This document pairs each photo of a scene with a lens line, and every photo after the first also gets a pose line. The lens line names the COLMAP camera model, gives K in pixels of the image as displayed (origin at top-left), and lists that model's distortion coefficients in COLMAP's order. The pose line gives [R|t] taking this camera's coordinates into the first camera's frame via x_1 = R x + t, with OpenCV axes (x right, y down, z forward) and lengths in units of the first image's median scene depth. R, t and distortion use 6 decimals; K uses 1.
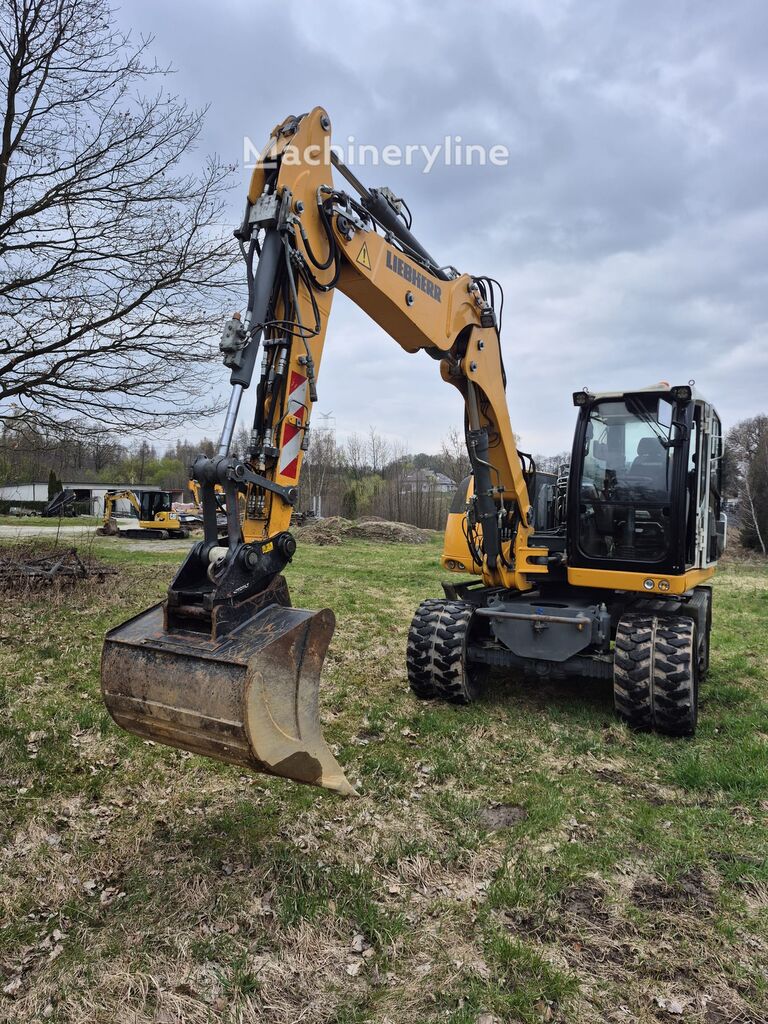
lens RADIAL K [[699.6, 0, 381.3], [0, 699.6, 507.6], [0, 0, 1]] dist [0.081759, -0.075946]
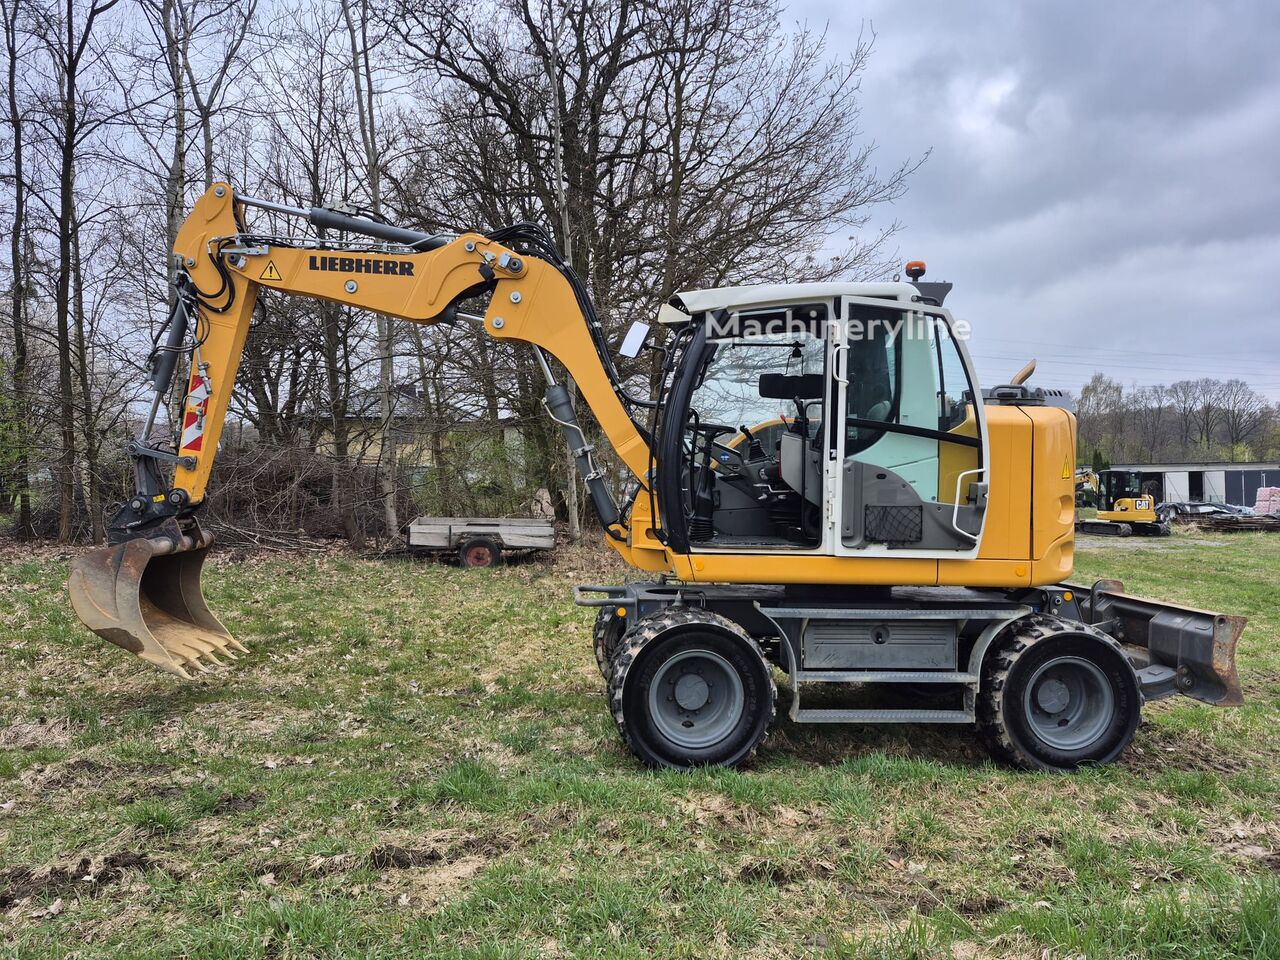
lens RADIAL K [[874.6, 0, 644.9], [0, 874.6, 490.6], [0, 0, 1]] dist [0.081759, -0.075946]
pose [[0.550875, -0.014535, -0.834461, 1.120055], [0.006337, 0.999892, -0.013232, 0.040465], [0.834564, 0.002001, 0.550907, 0.461864]]
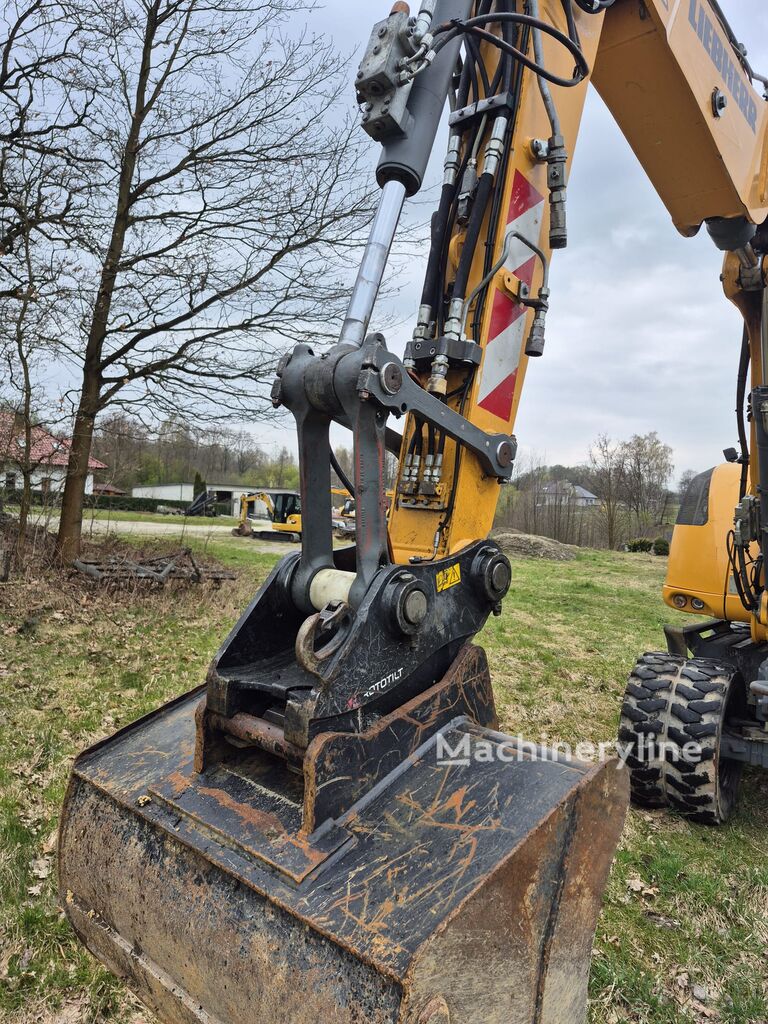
lens RADIAL K [[699.6, 0, 375.7], [0, 699.6, 510.6], [0, 0, 1]] dist [0.081759, -0.075946]
pose [[0.981080, 0.036054, -0.190214, -0.072199], [-0.037964, 0.999259, -0.006403, 0.012519], [0.189842, 0.013503, 0.981722, 0.333283]]
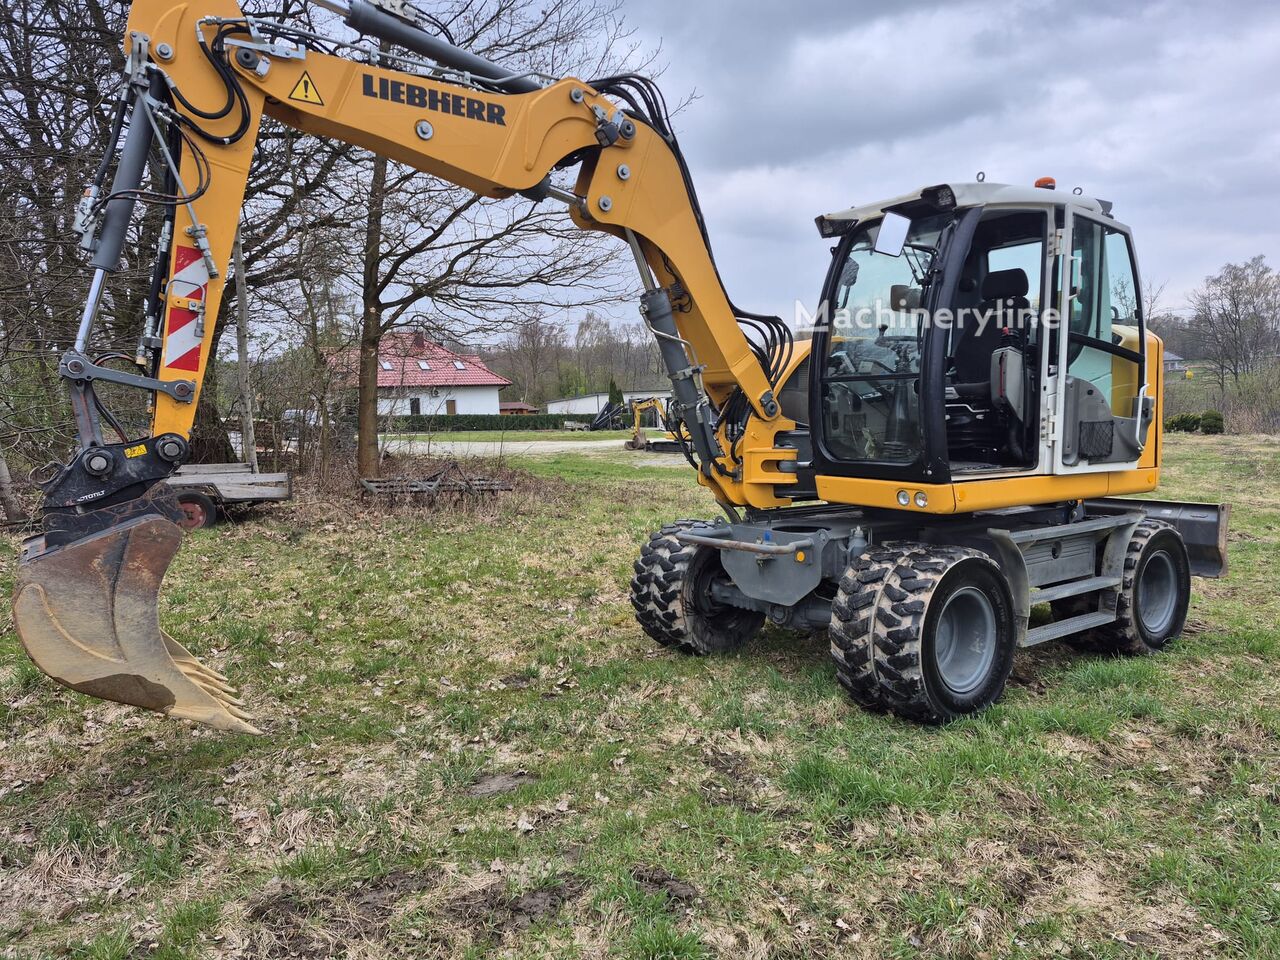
lens RADIAL K [[874.6, 0, 634.2], [0, 874.6, 481.6], [0, 0, 1]] dist [0.081759, -0.075946]
pose [[0.896450, -0.007897, -0.443075, 0.512166], [0.042675, 0.996733, 0.068577, 0.025078], [0.441086, -0.080384, 0.893858, 0.148280]]
